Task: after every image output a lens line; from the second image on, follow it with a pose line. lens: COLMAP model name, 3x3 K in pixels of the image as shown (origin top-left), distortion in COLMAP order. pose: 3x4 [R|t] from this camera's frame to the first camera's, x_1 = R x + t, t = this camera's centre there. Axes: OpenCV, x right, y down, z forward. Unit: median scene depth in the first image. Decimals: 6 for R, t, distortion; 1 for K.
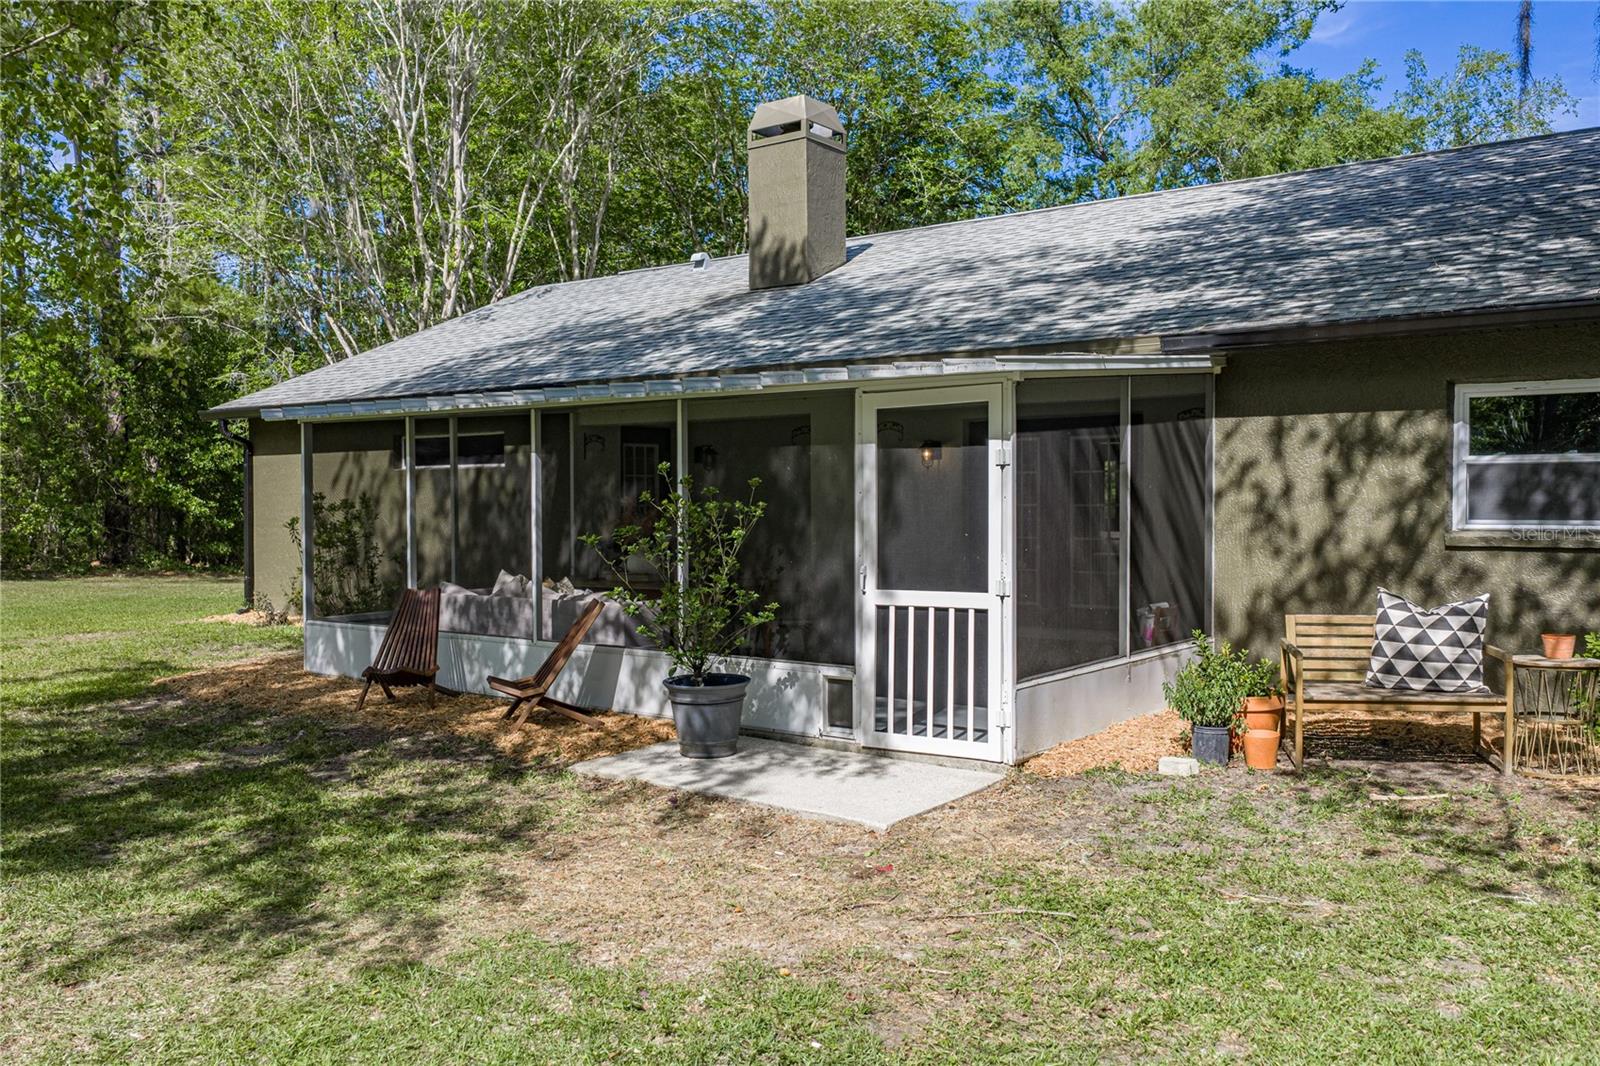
lens RADIAL K [[1328.2, 0, 807.3], [0, 1328.2, 537.8], [0, 0, 1]] dist [0.026596, -0.000650]
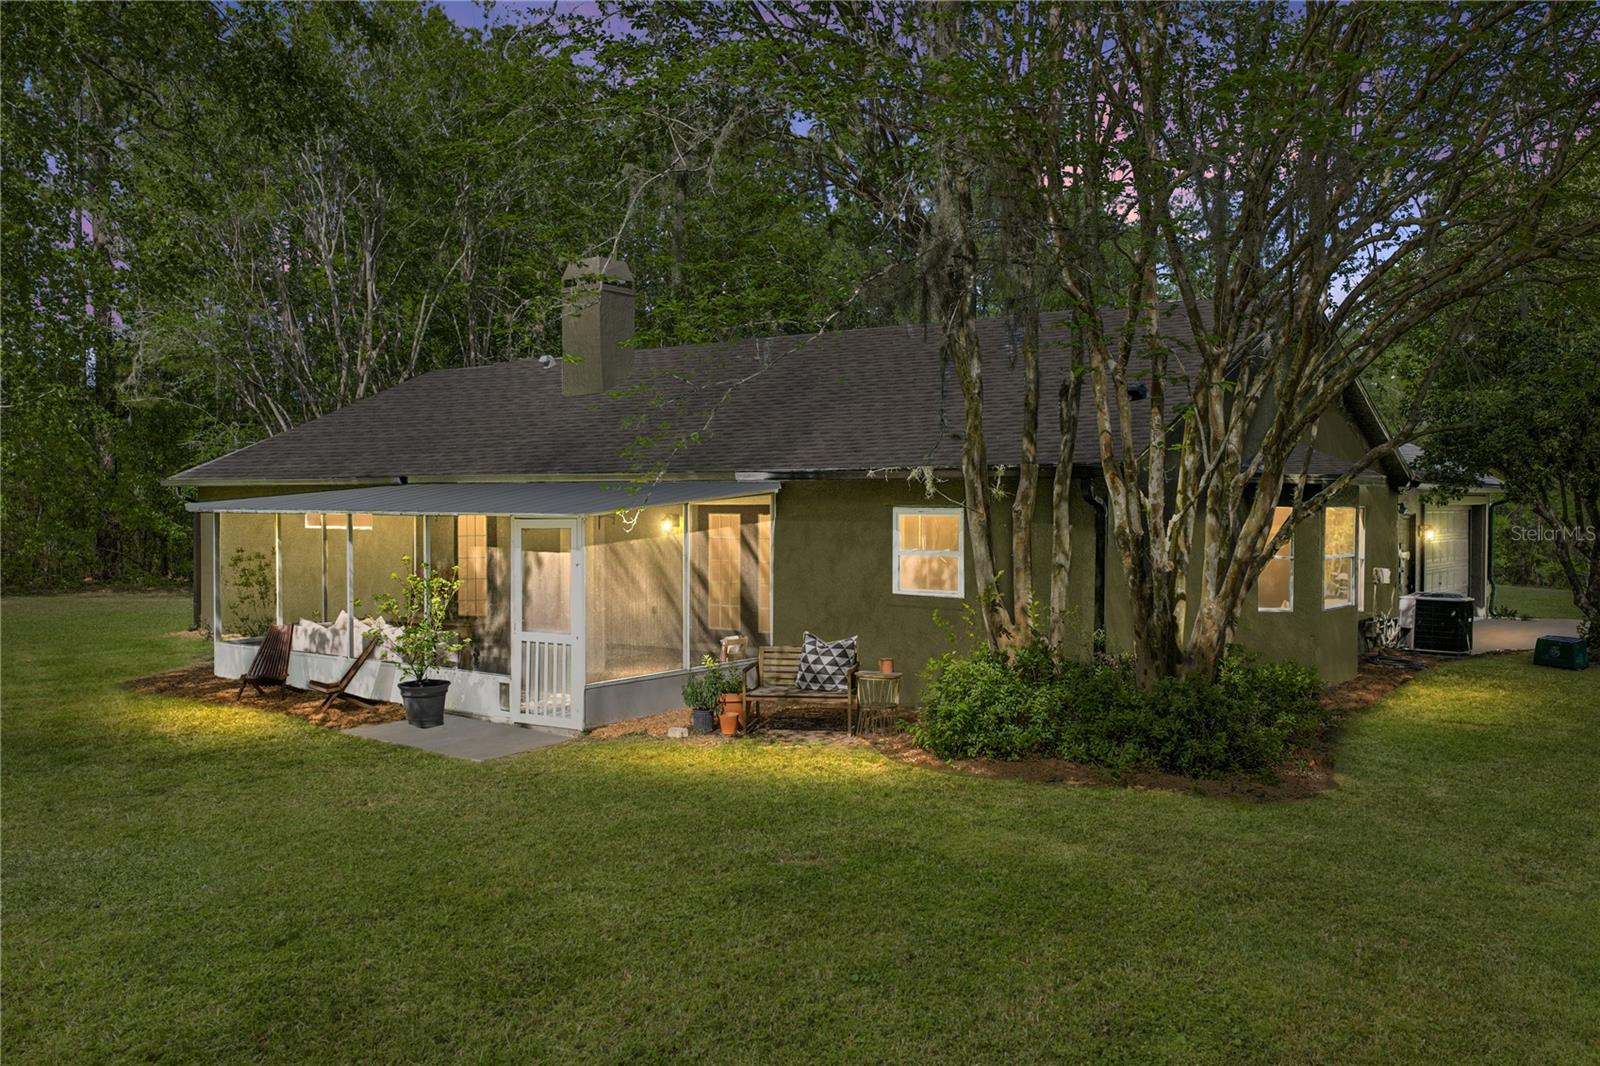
lens RADIAL K [[1328.2, 0, 807.3], [0, 1328.2, 537.8], [0, 0, 1]] dist [0.026596, -0.000650]
pose [[0.999990, 0.004300, -0.001263, 0.398467], [-0.004301, 0.999990, -0.001267, -0.077431], [0.001258, 0.001272, 0.999998, -0.688628]]
